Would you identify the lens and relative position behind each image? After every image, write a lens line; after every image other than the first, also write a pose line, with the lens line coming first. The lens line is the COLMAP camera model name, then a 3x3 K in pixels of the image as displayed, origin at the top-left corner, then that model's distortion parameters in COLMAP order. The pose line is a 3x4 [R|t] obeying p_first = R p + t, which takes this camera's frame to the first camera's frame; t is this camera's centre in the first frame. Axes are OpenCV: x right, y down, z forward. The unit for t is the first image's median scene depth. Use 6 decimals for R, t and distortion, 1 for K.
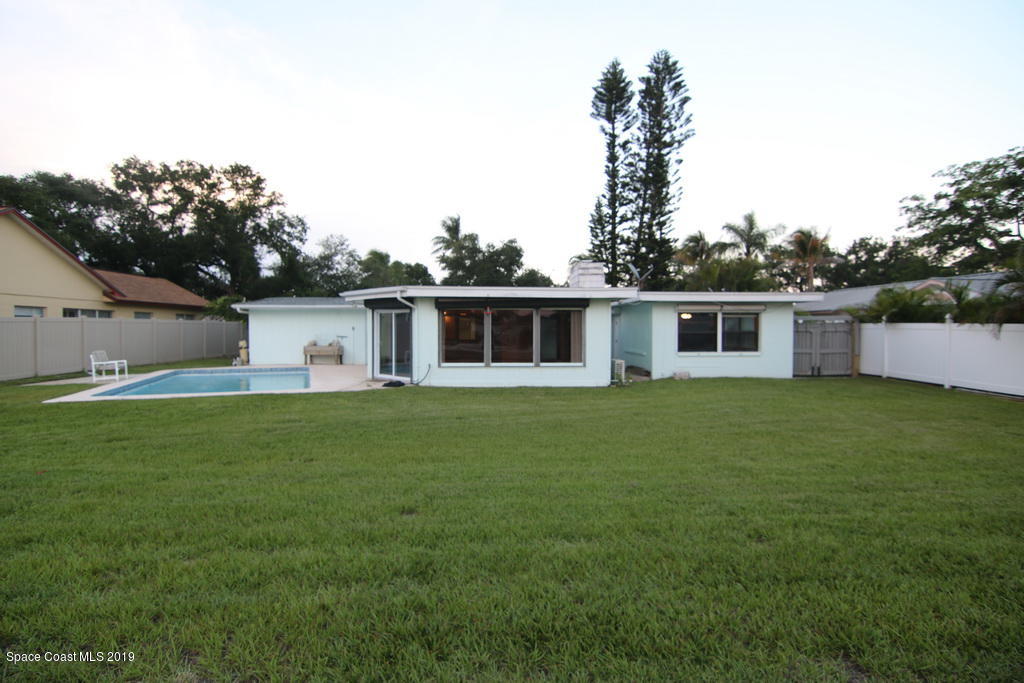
lens RADIAL K [[519.2, 0, 509.2], [0, 519.2, 343.2], [0, 0, 1]] dist [-0.006096, -0.010528]
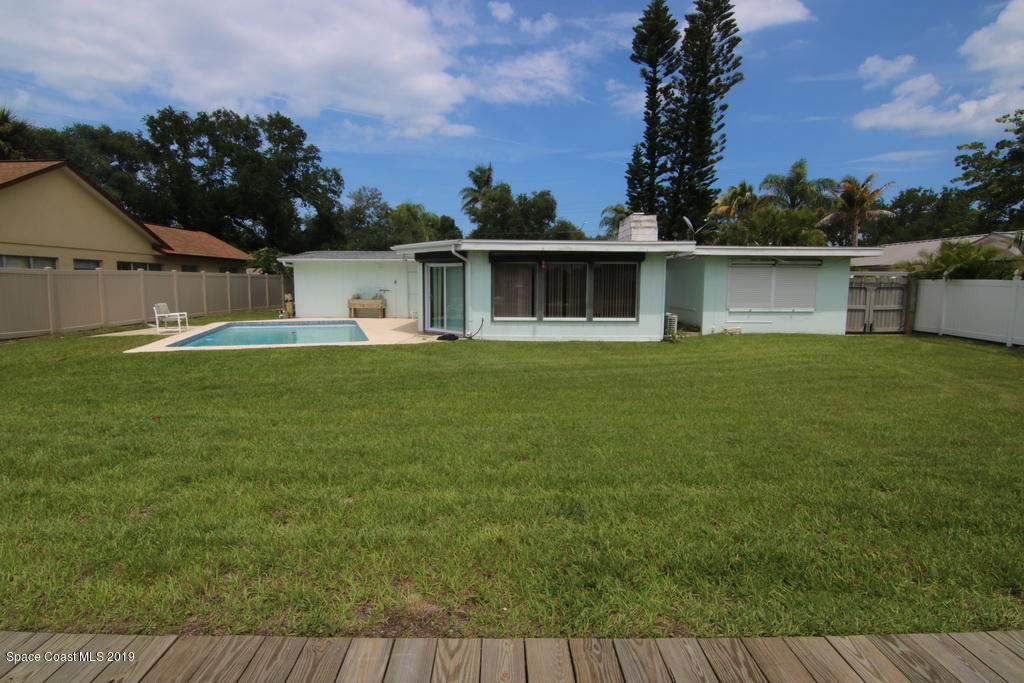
lens RADIAL K [[519.2, 0, 509.2], [0, 519.2, 343.2], [0, 0, 1]] dist [-0.006096, -0.010528]
pose [[0.999118, 0.008601, -0.041105, -0.040424], [-0.004964, 0.996128, 0.087772, 0.000463], [0.041701, -0.087490, 0.995292, -0.005575]]
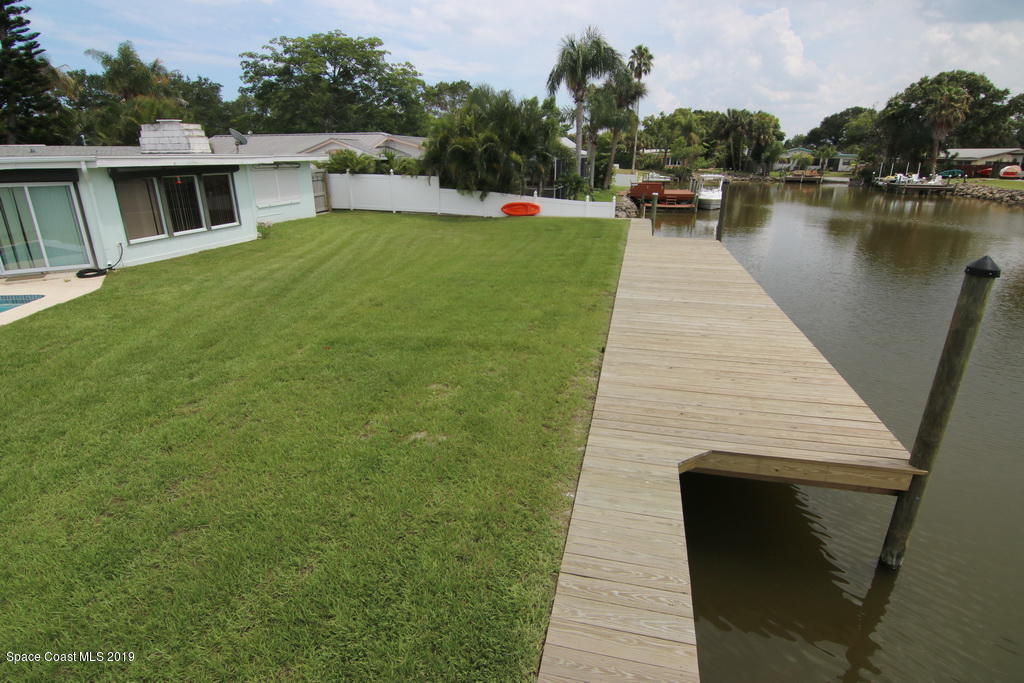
lens RADIAL K [[519.2, 0, 509.2], [0, 519.2, 343.2], [0, 0, 1]] dist [-0.006096, -0.010528]
pose [[0.286555, -0.326341, 0.900770, -0.565516], [0.024819, 0.942412, 0.333532, -0.053793], [-0.957742, -0.073219, 0.278153, 0.051625]]
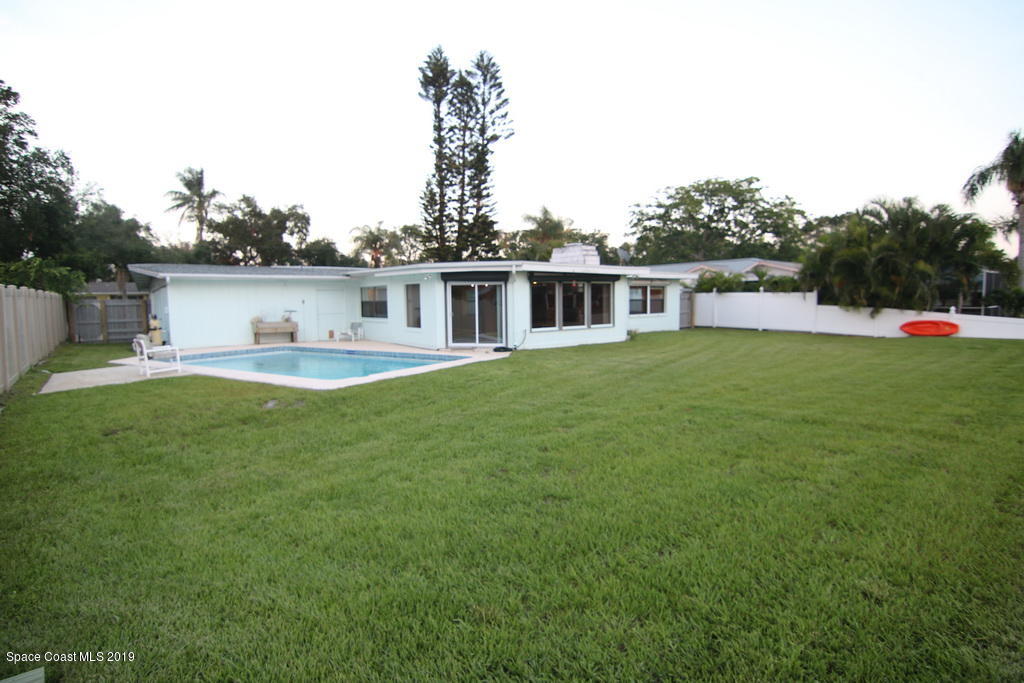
lens RADIAL K [[519.2, 0, 509.2], [0, 519.2, 343.2], [0, 0, 1]] dist [-0.006096, -0.010528]
pose [[0.808962, -0.060035, 0.584787, -0.580043], [0.029407, 0.997659, 0.061741, -0.001495], [-0.587124, -0.032749, 0.808834, 0.061866]]
